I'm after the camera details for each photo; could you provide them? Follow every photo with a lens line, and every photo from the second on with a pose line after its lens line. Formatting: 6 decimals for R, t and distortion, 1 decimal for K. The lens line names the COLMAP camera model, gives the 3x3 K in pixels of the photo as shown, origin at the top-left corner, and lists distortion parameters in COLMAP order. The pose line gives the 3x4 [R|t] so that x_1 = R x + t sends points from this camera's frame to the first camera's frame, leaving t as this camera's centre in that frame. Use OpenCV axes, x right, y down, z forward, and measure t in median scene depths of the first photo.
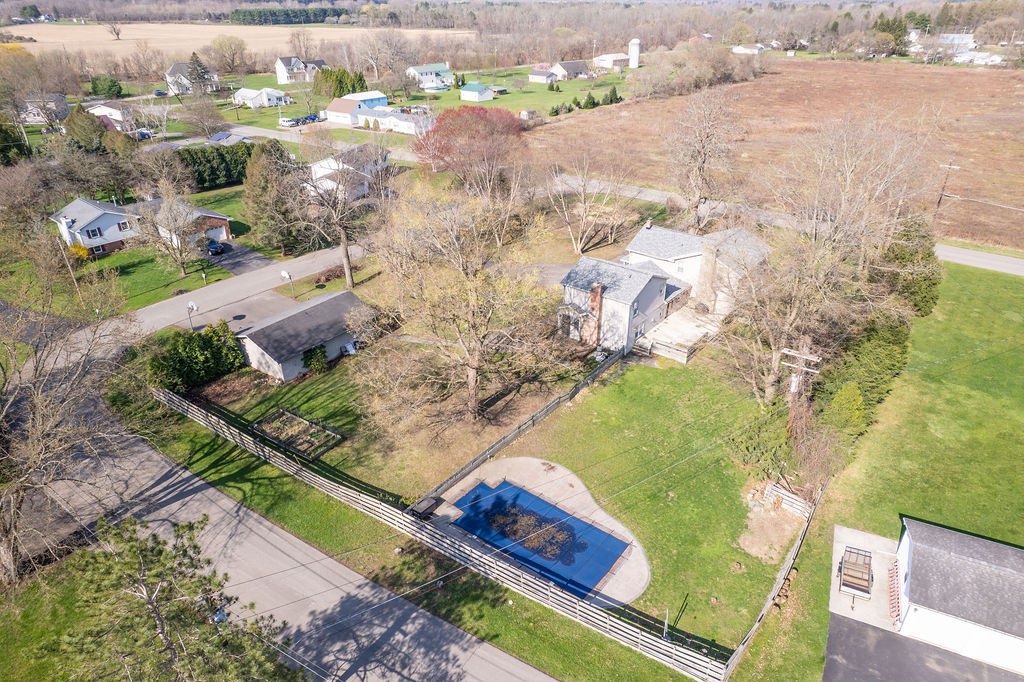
lens RADIAL K [[671.1, 0, 512.0], [0, 671.1, 341.0], [0, 0, 1]] dist [-0.065250, 0.071600]
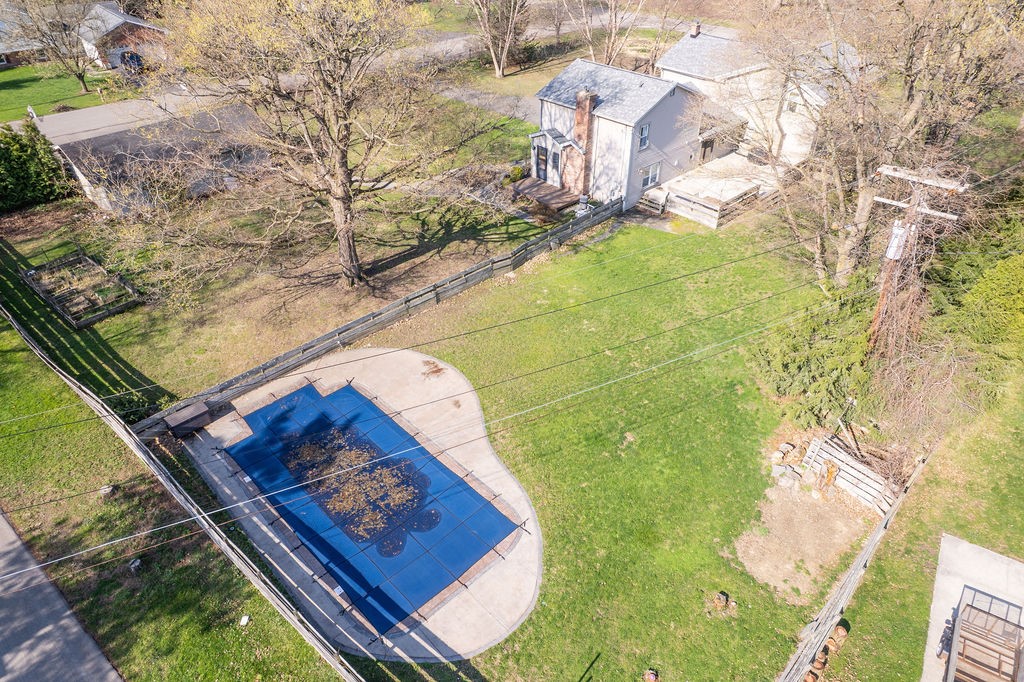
lens RADIAL K [[671.1, 0, 512.0], [0, 671.1, 341.0], [0, 0, 1]] dist [-0.065250, 0.071600]
pose [[0.990811, 0.079963, -0.109087, 0.191442], [-0.063675, 0.987324, 0.145387, 0.076654], [0.119330, -0.137105, 0.983343, 0.448926]]
